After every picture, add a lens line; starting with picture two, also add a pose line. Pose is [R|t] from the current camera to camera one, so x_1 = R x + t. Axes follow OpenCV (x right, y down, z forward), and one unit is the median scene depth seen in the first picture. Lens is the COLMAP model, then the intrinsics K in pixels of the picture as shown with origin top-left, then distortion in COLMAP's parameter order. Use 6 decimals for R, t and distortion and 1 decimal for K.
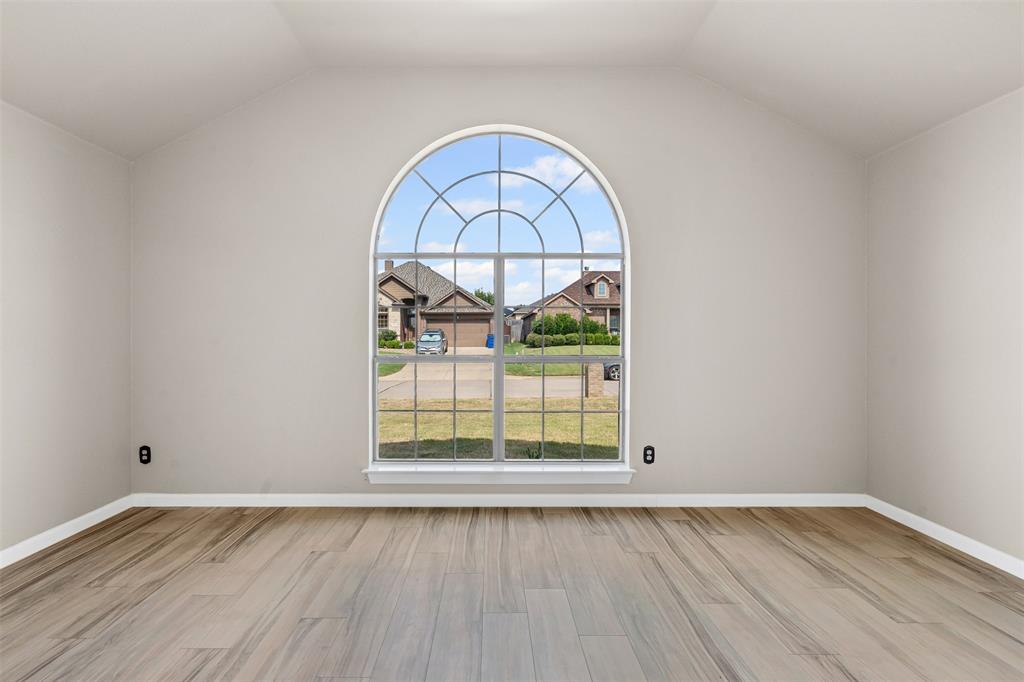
lens RADIAL K [[478.0, 0, 492.3], [0, 478.0, 330.2], [0, 0, 1]] dist [-0.003000, 0.000143]
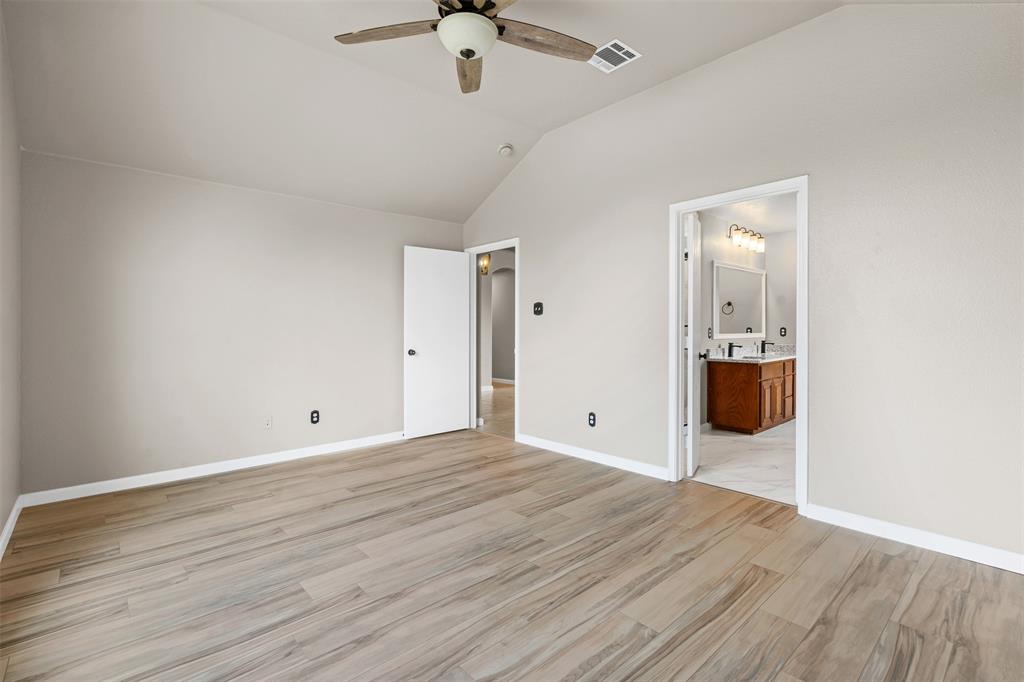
lens RADIAL K [[469.0, 0, 512.4], [0, 469.0, 333.7], [0, 0, 1]] dist [-0.002205, 0.000465]
pose [[-0.666973, -0.002050, 0.745079, -0.630378], [-0.000302, 0.999997, 0.002481, 0.014515], [-0.745082, 0.001430, -0.666972, 0.952372]]
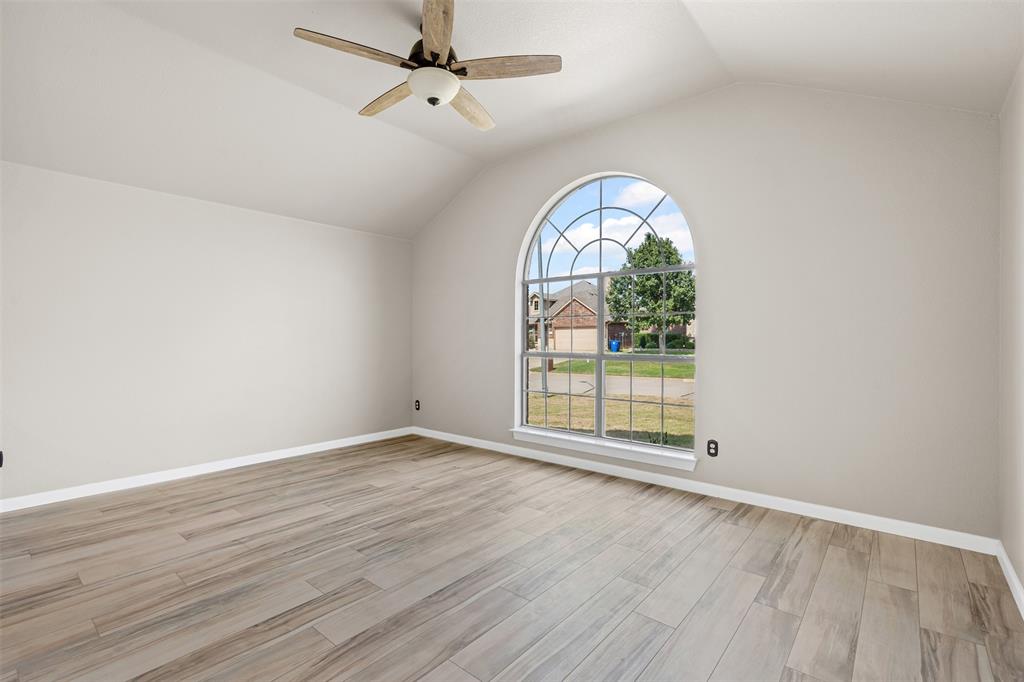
lens RADIAL K [[469.0, 0, 512.4], [0, 469.0, 333.7], [0, 0, 1]] dist [-0.002205, 0.000465]
pose [[0.764082, -0.005712, -0.645094, 0.717805], [0.006913, 0.999976, -0.000667, -0.002350], [0.645082, -0.003950, 0.764103, -0.112604]]
